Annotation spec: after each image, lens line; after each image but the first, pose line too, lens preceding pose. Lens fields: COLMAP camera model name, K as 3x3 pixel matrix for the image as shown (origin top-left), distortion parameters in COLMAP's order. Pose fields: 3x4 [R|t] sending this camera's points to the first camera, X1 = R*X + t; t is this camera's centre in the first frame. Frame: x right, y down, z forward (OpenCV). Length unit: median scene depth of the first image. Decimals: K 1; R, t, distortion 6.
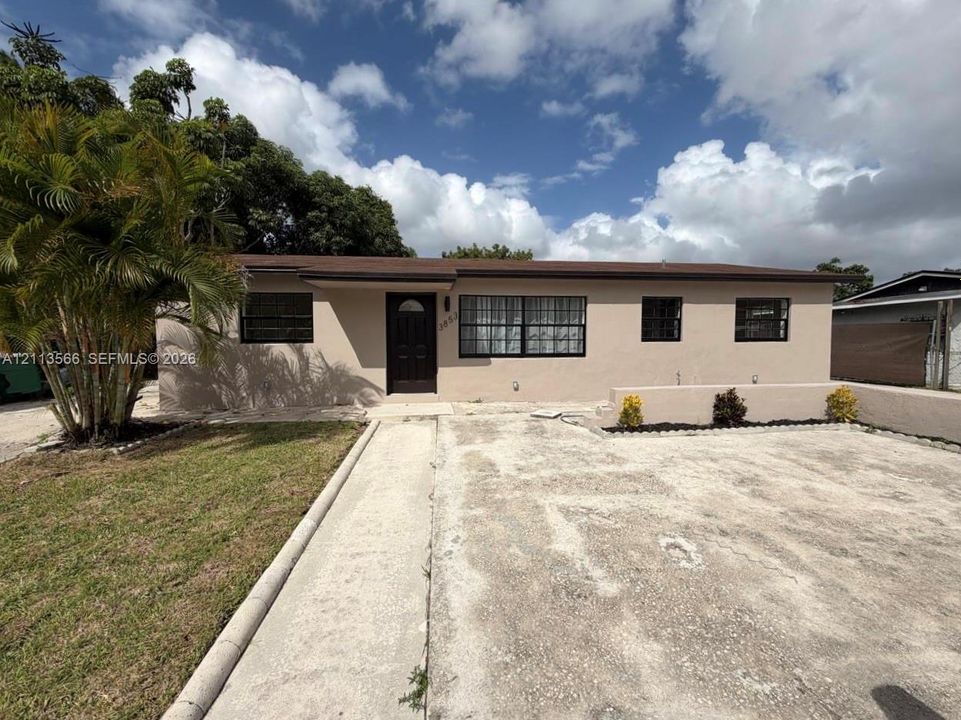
lens RADIAL K [[395.2, 0, 481.4], [0, 395.2, 351.9], [0, 0, 1]] dist [-0.002241, 0.000359]
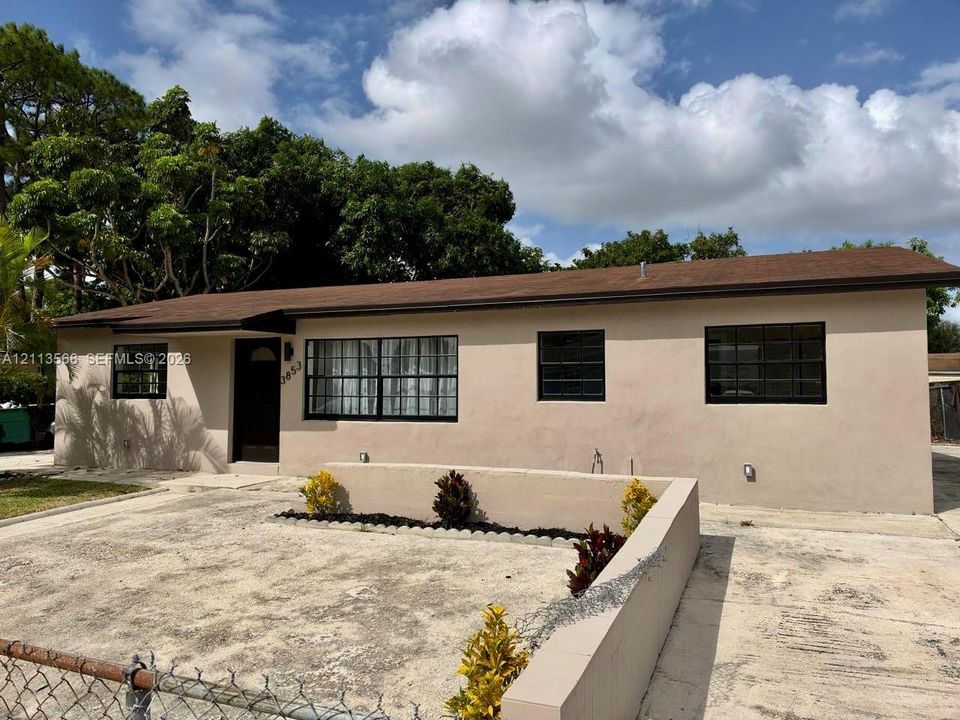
lens RADIAL K [[674.7, 0, 477.7], [0, 674.7, 341.7], [0, 0, 1]] dist [0.077494, -0.138638]
pose [[0.878074, -0.030519, -0.477550, 0.899384], [-0.020070, 0.994737, -0.100474, -0.009395], [0.478103, 0.097808, 0.872841, -0.024561]]
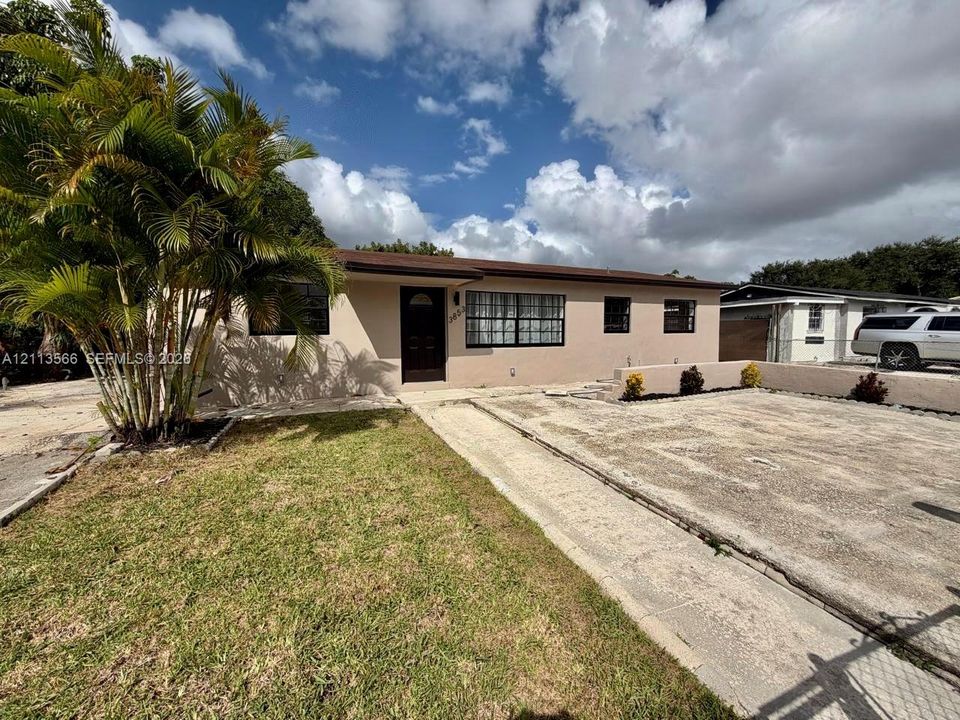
lens RADIAL K [[381.3, 0, 480.0], [0, 381.3, 360.0], [0, 0, 1]] dist [-0.001981, -0.000045]
pose [[0.958249, -0.022867, 0.285019, -0.325281], [0.012498, 0.999194, 0.038147, 0.008682], [-0.285661, -0.032992, 0.957763, -0.034809]]
